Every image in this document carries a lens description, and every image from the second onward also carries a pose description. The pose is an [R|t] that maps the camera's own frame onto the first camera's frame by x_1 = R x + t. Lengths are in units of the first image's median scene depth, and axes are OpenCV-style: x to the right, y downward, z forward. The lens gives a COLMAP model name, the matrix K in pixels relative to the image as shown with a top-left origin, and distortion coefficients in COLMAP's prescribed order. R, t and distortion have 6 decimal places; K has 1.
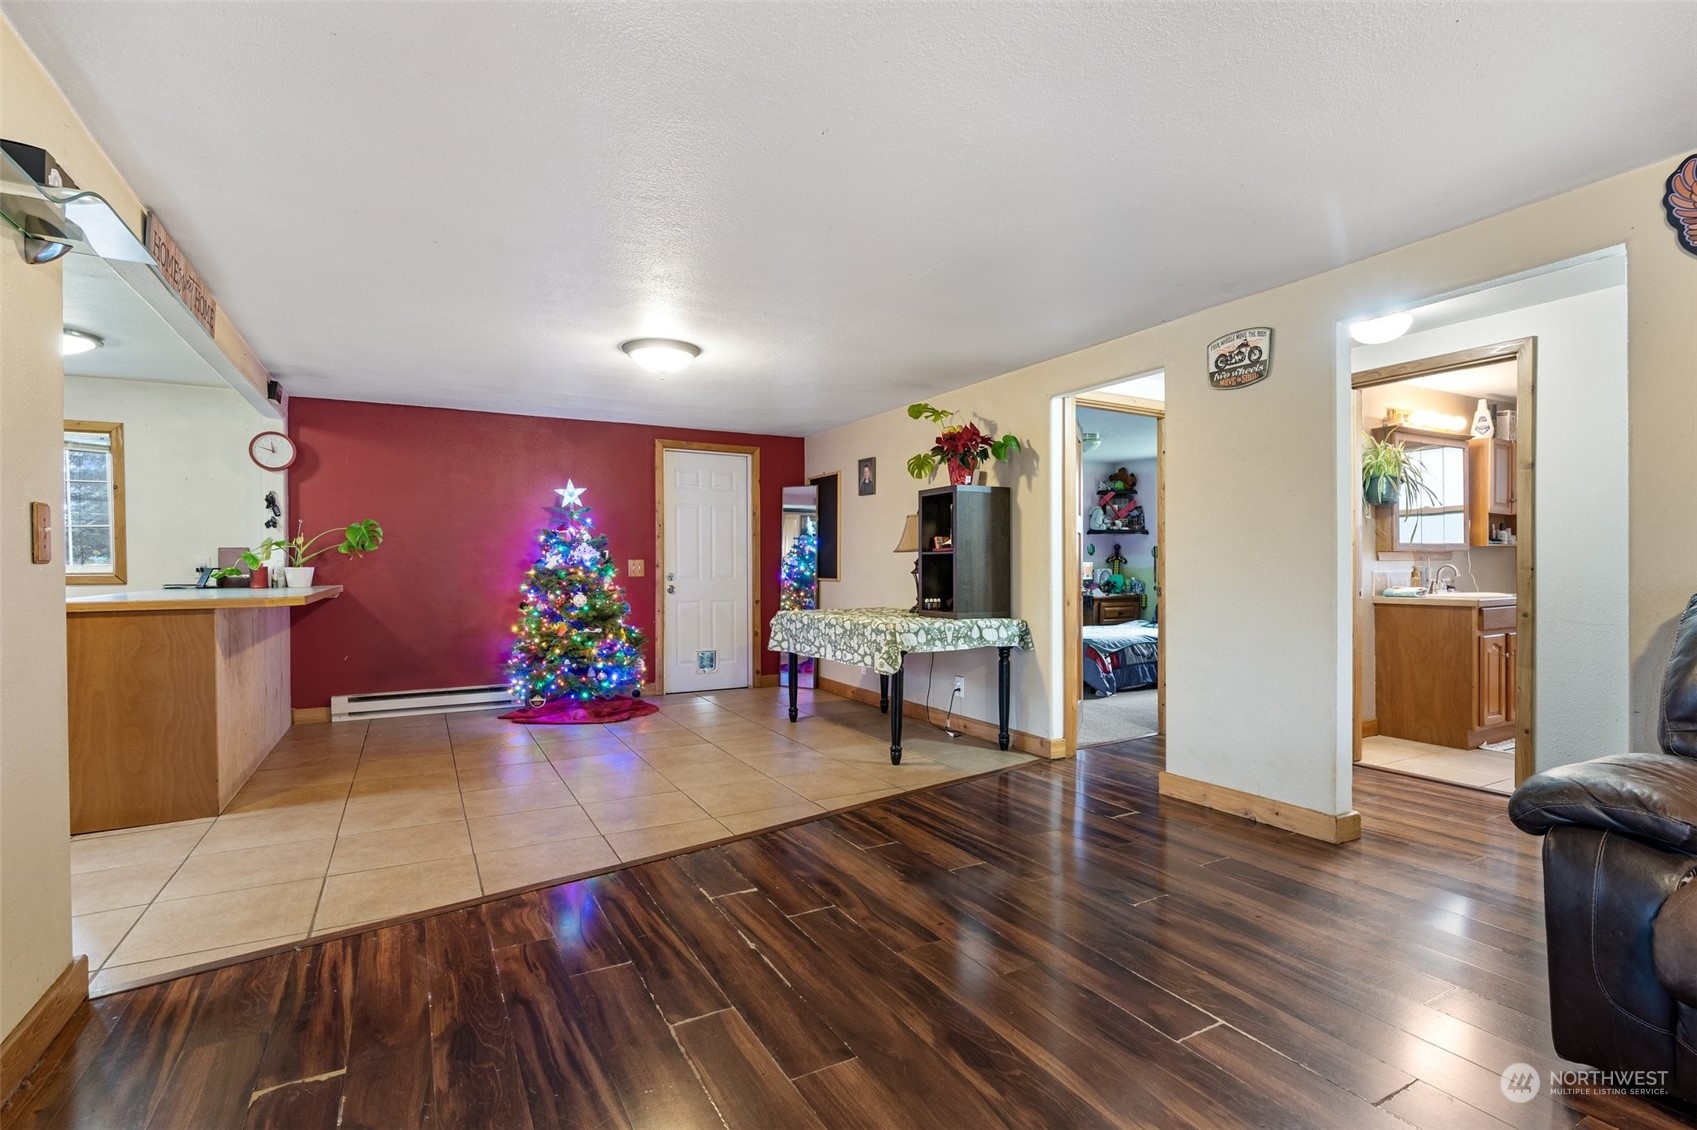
lens RADIAL K [[790.5, 0, 848.5], [0, 790.5, 565.0], [0, 0, 1]] dist [-0.003633, -0.000069]
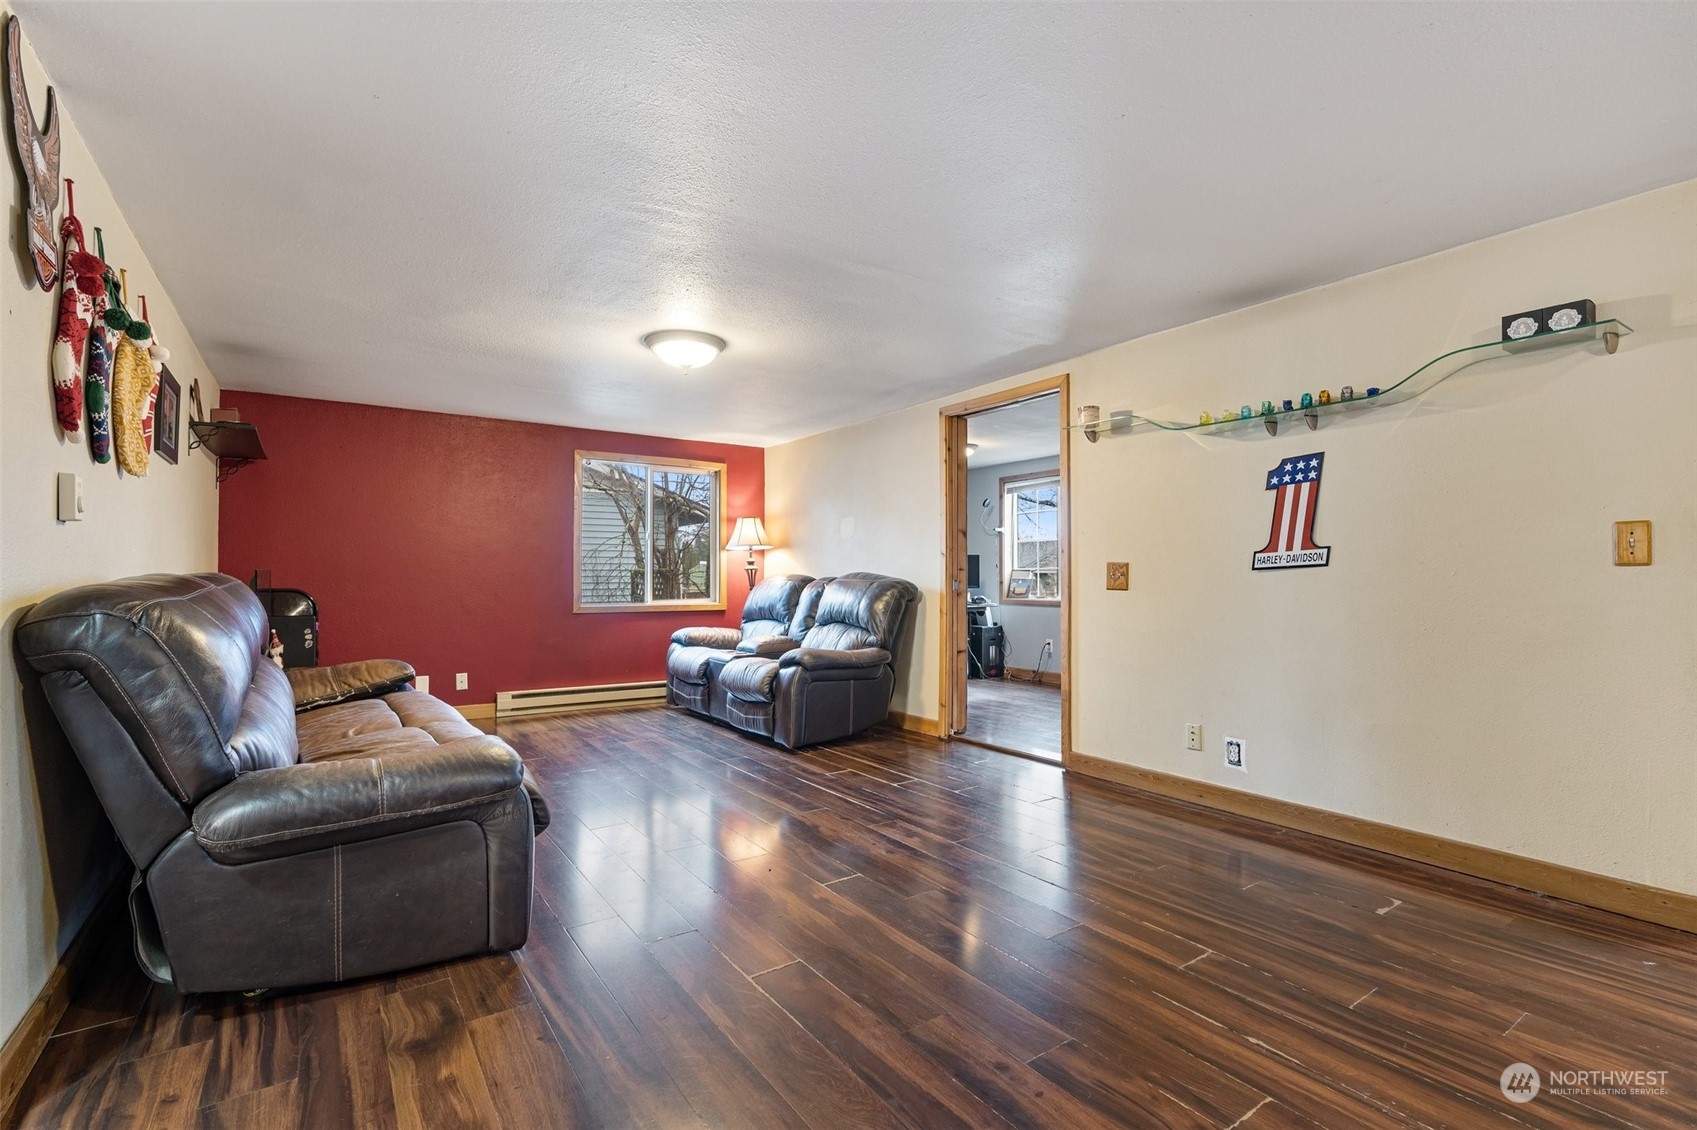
lens RADIAL K [[774.4, 0, 842.8], [0, 774.4, 569.8], [0, 0, 1]] dist [-0.003830, 0.004721]
pose [[-0.994937, 0.004872, -0.100383, 0.230514], [0.006081, 0.999913, -0.011742, 0.006013], [0.100317, -0.012293, -0.994880, 1.089178]]
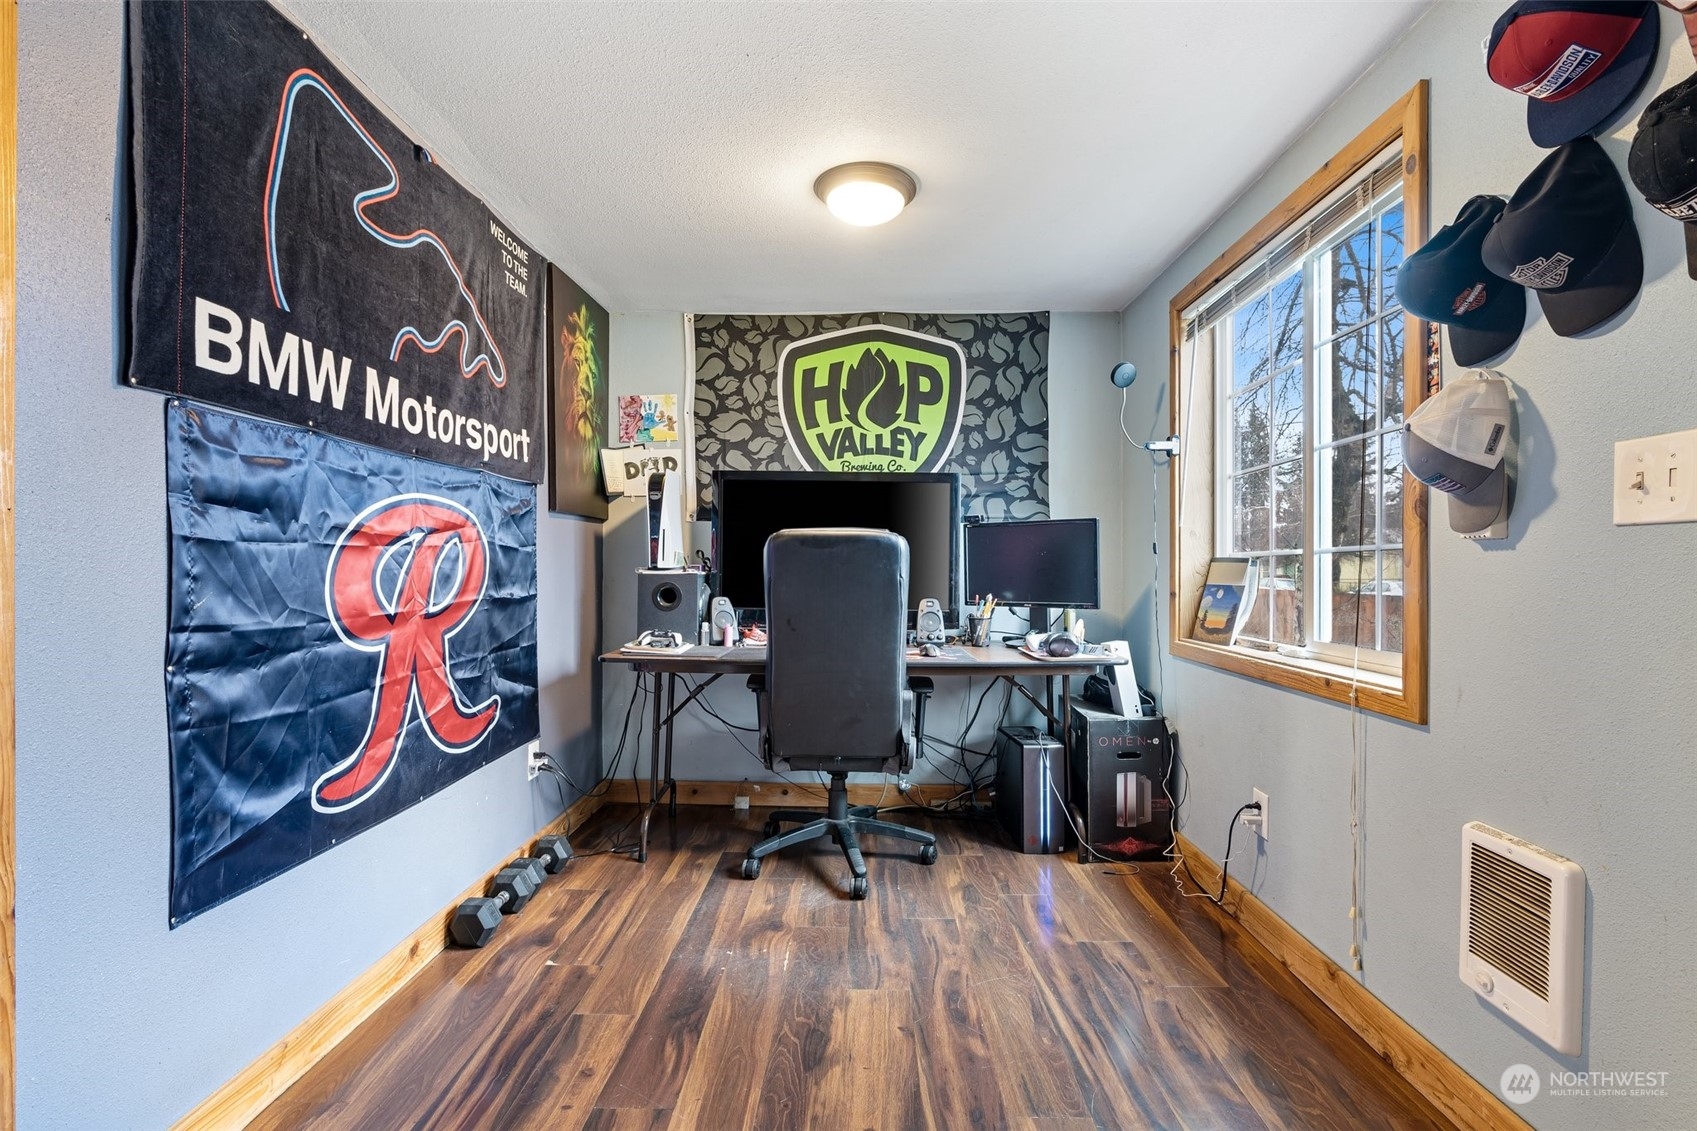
lens RADIAL K [[791.7, 0, 844.9], [0, 791.7, 570.1], [0, 0, 1]] dist [-0.003005, 0.001098]
pose [[-0.864928, 0.001984, 0.501892, -0.550939], [0.000982, 0.999997, -0.002261, -0.004247], [-0.501895, -0.001463, -0.864927, -0.197565]]
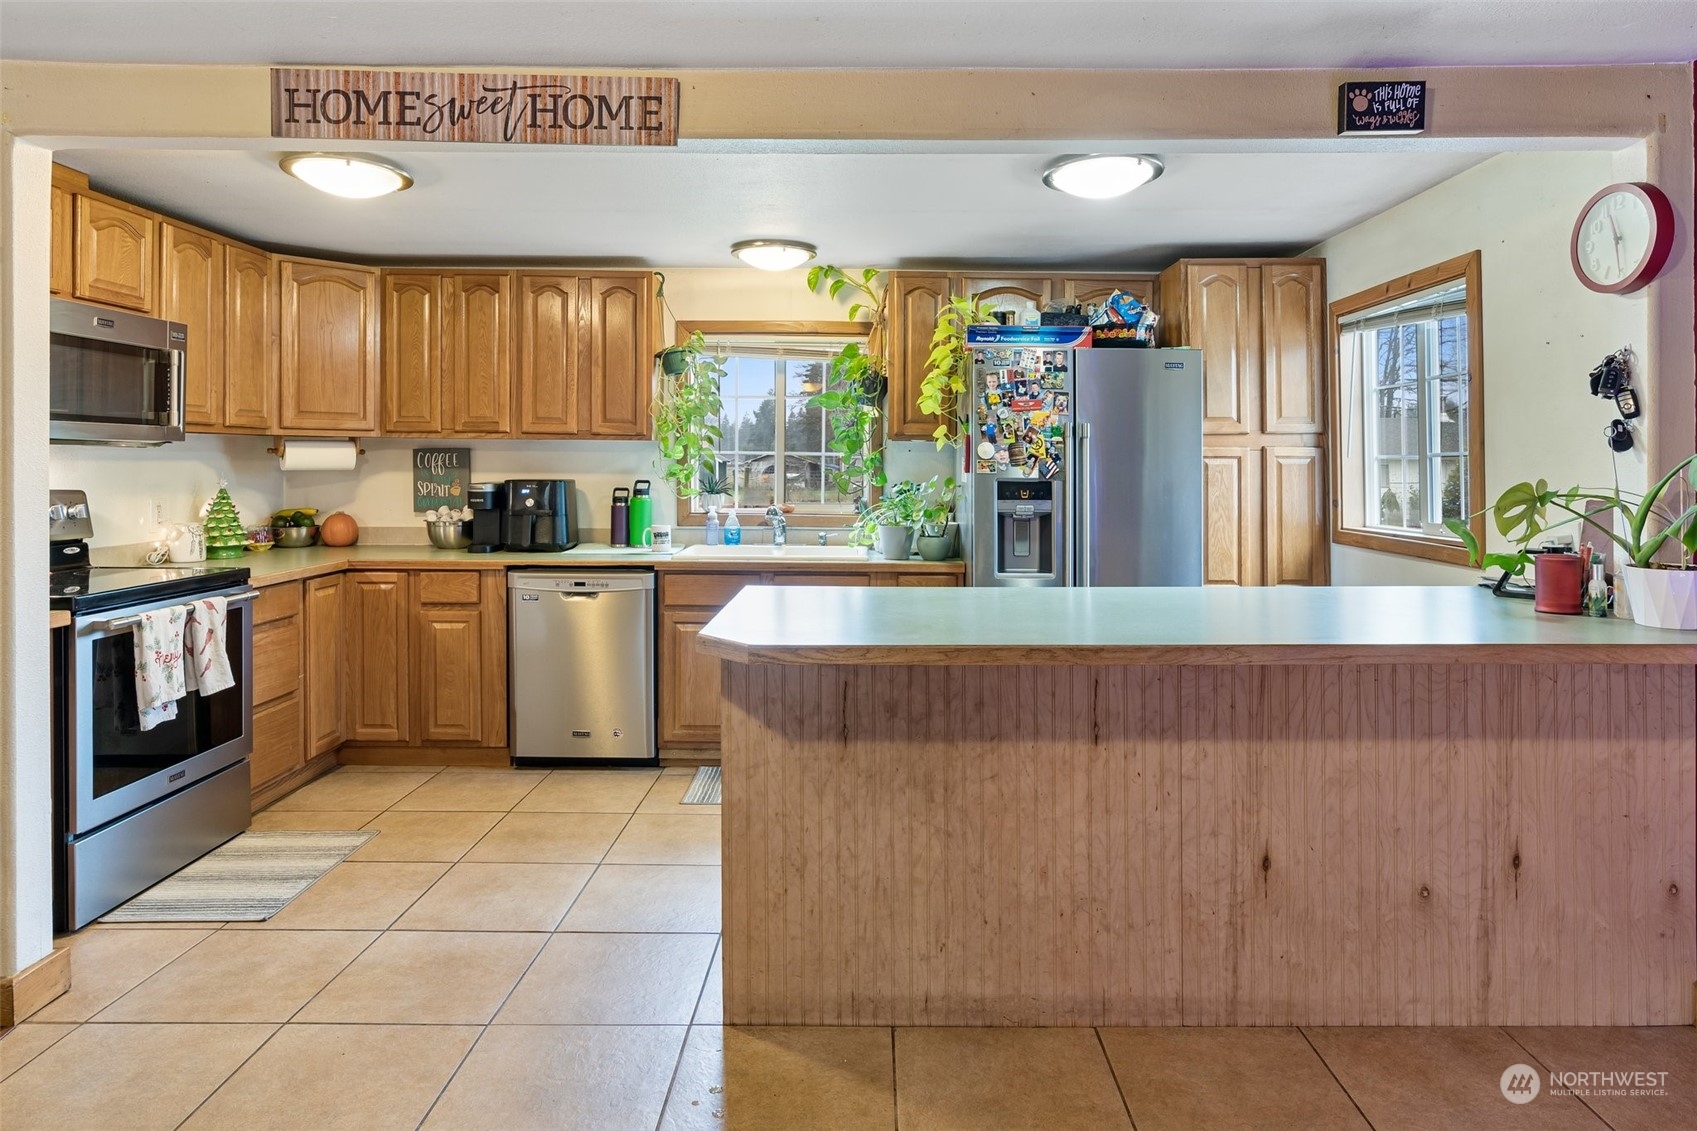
lens RADIAL K [[997.5, 0, 859.5], [0, 997.5, 467.6], [0, 0, 1]] dist [0.001239, 0.000225]
pose [[-0.476390, 0.006831, -0.879208, -0.237361], [0.000461, 0.999972, 0.007519, -0.062650], [0.879234, 0.003177, -0.476379, 1.334344]]
